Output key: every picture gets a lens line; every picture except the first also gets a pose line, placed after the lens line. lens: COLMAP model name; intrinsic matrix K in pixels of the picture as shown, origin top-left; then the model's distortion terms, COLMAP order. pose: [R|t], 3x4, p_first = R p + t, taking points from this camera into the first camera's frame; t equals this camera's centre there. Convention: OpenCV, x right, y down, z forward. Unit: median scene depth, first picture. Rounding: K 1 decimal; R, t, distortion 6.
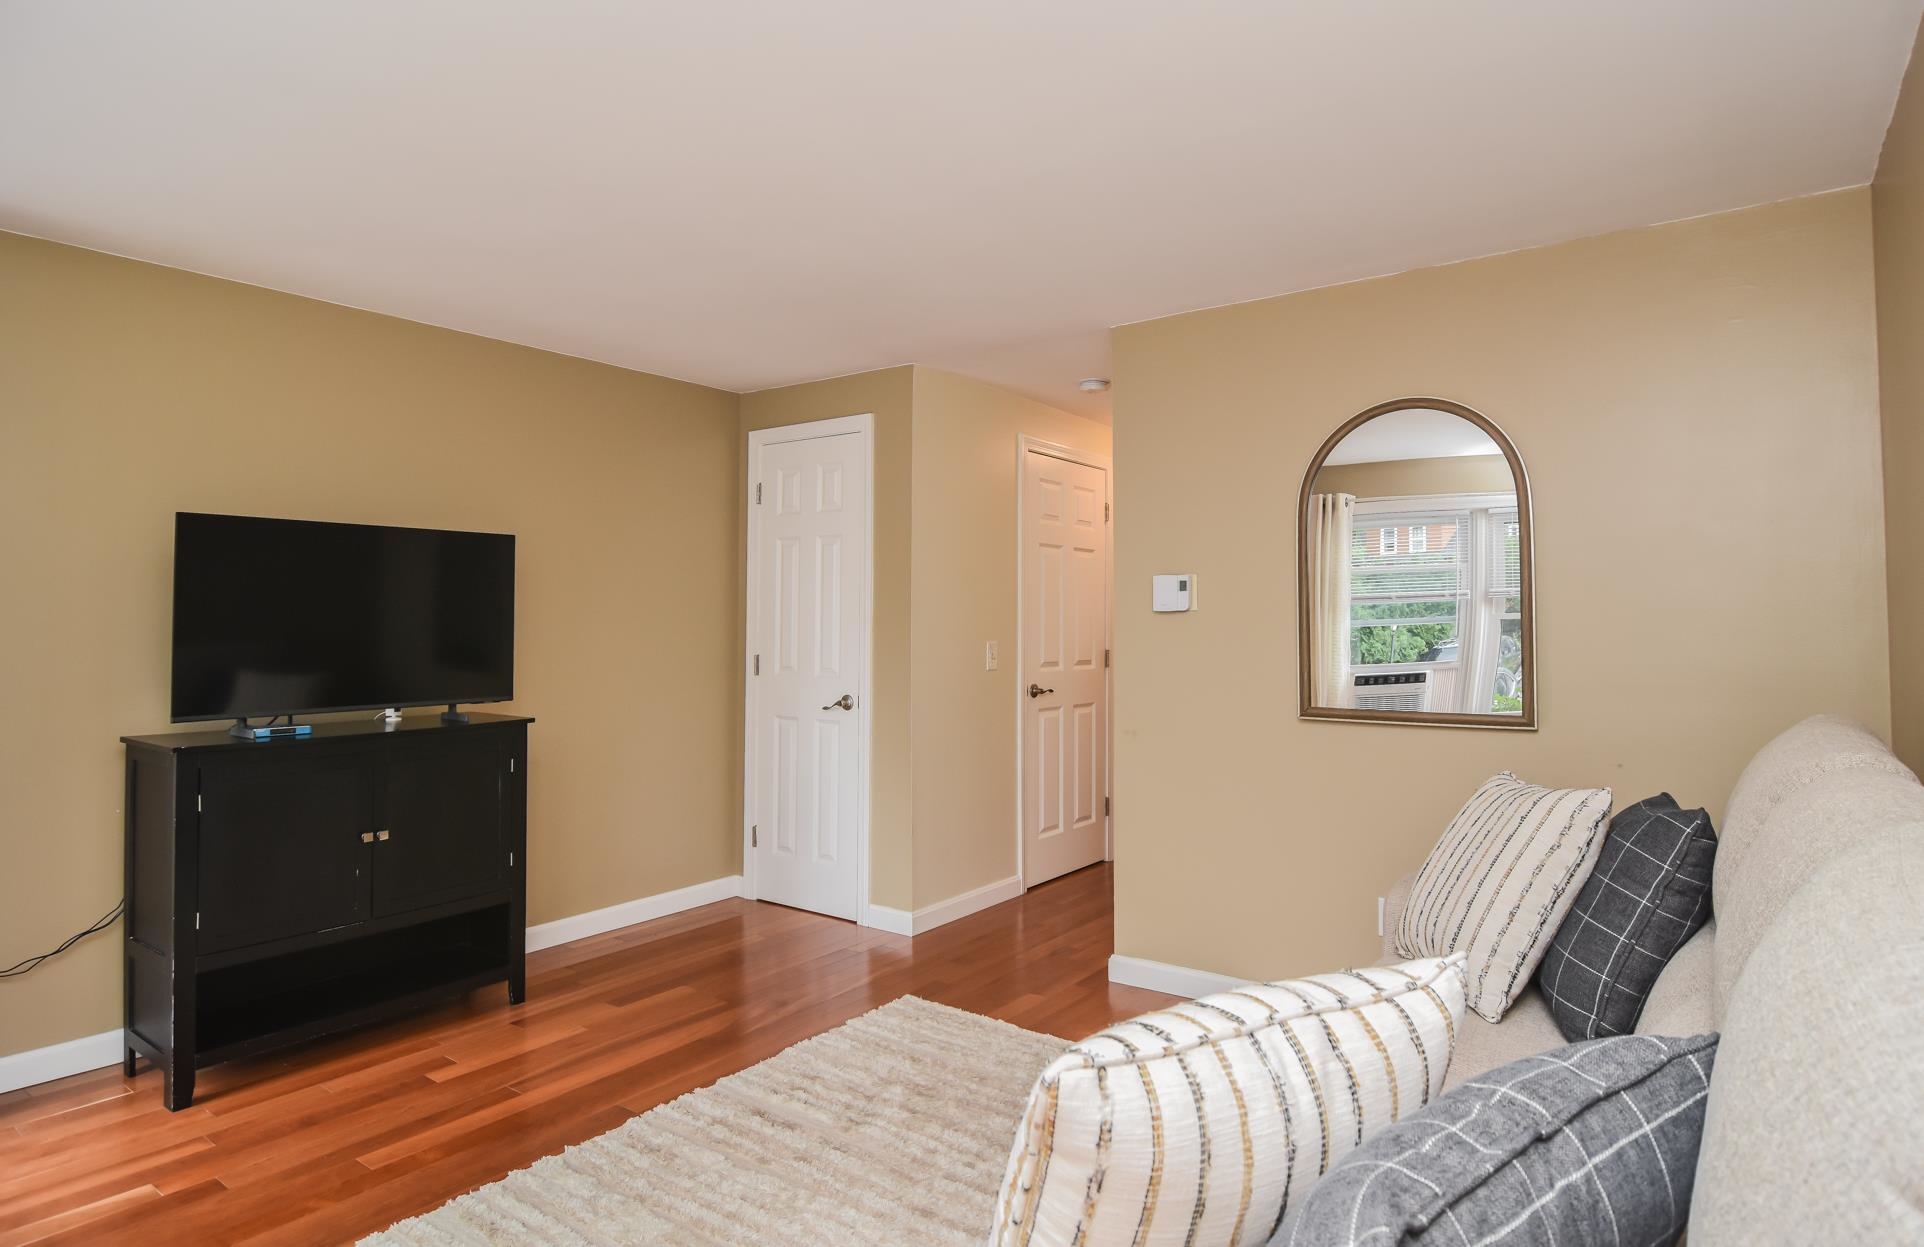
lens RADIAL K [[1037.7, 0, 967.5], [0, 1037.7, 615.2], [0, 0, 1]] dist [0.001232, -0.018196]
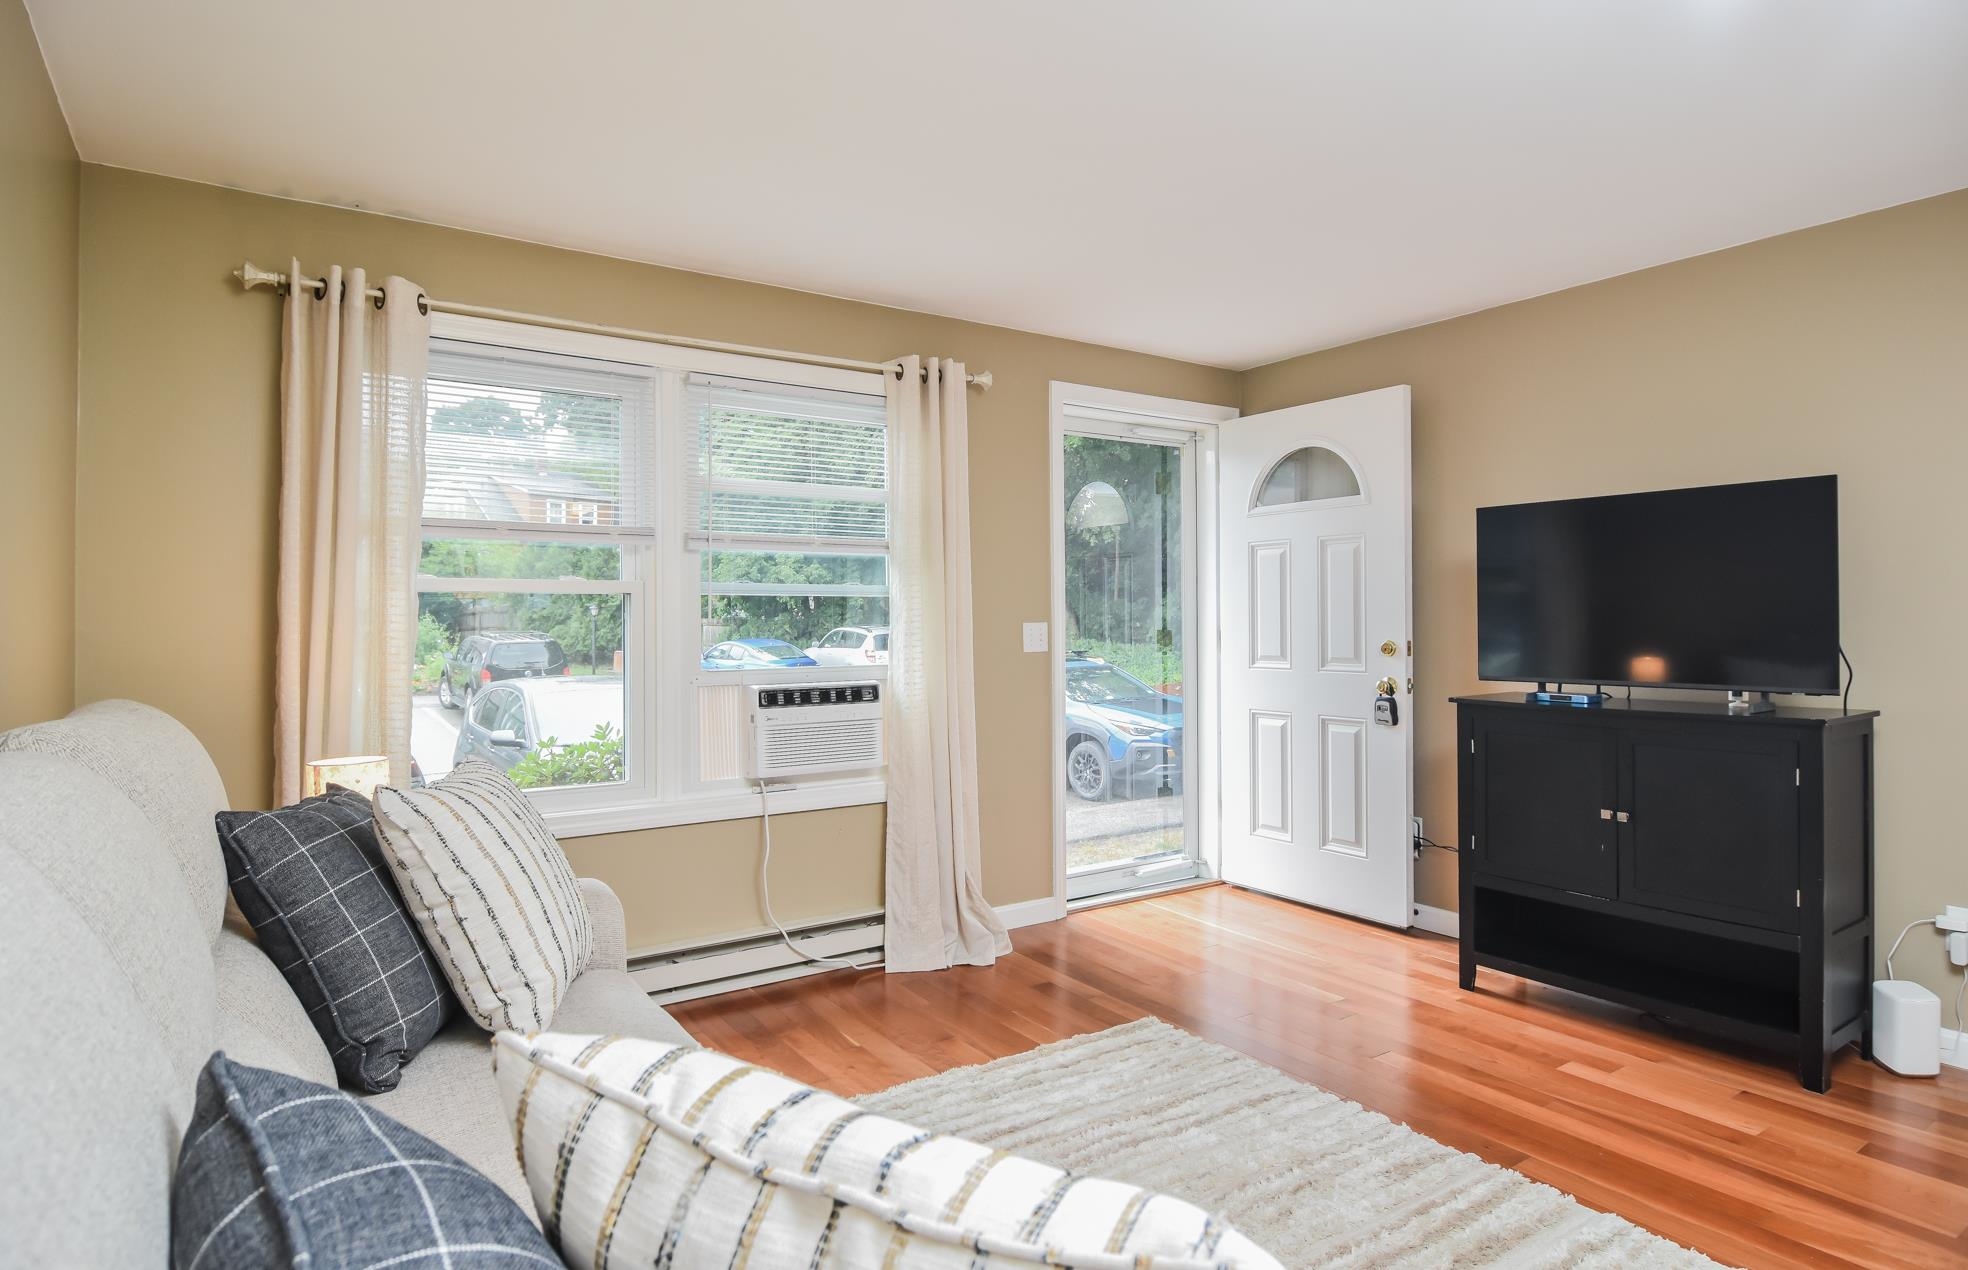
lens RADIAL K [[1080.1, 0, 984.0], [0, 1080.1, 635.0], [0, 0, 1]] dist [-0.000814, -0.015791]
pose [[-0.335352, 0.021793, -0.941841, 0.588102], [0.018239, 0.999695, 0.016638, 0.017149], [0.941916, -0.011598, -0.335647, 0.803262]]
